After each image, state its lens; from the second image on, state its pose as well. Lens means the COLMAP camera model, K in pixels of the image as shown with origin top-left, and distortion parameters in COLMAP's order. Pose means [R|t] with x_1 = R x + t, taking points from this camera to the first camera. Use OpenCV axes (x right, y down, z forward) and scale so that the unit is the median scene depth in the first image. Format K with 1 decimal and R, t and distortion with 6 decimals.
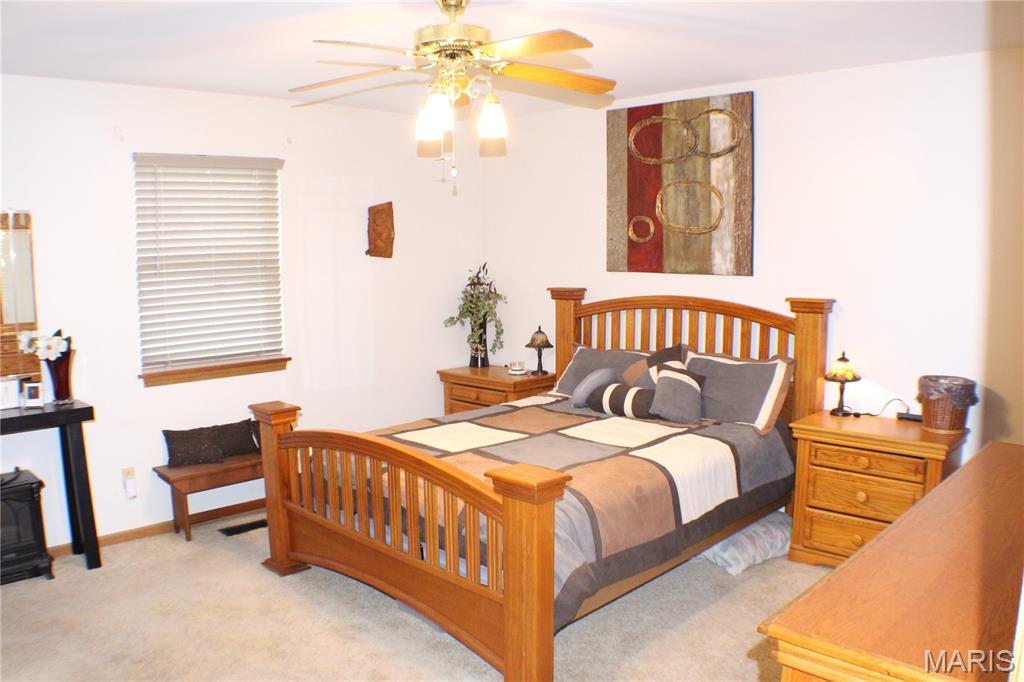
lens RADIAL K [[794.1, 0, 512.0], [0, 794.1, 341.0], [0, 0, 1]] dist [-0.239320, 0.133000]
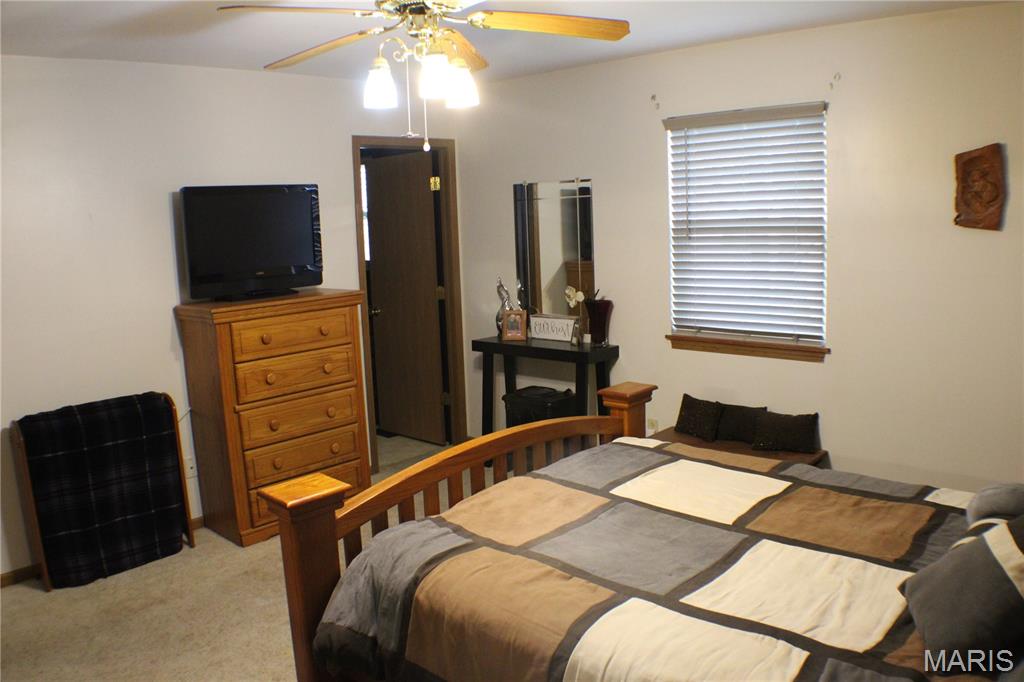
lens RADIAL K [[794.1, 0, 512.0], [0, 794.1, 341.0], [0, 0, 1]] dist [-0.239320, 0.133000]
pose [[0.033837, 0.161280, -0.986329, 0.536249], [-0.078380, 0.984282, 0.158256, -0.096328], [0.996349, 0.071953, 0.045946, 0.708962]]
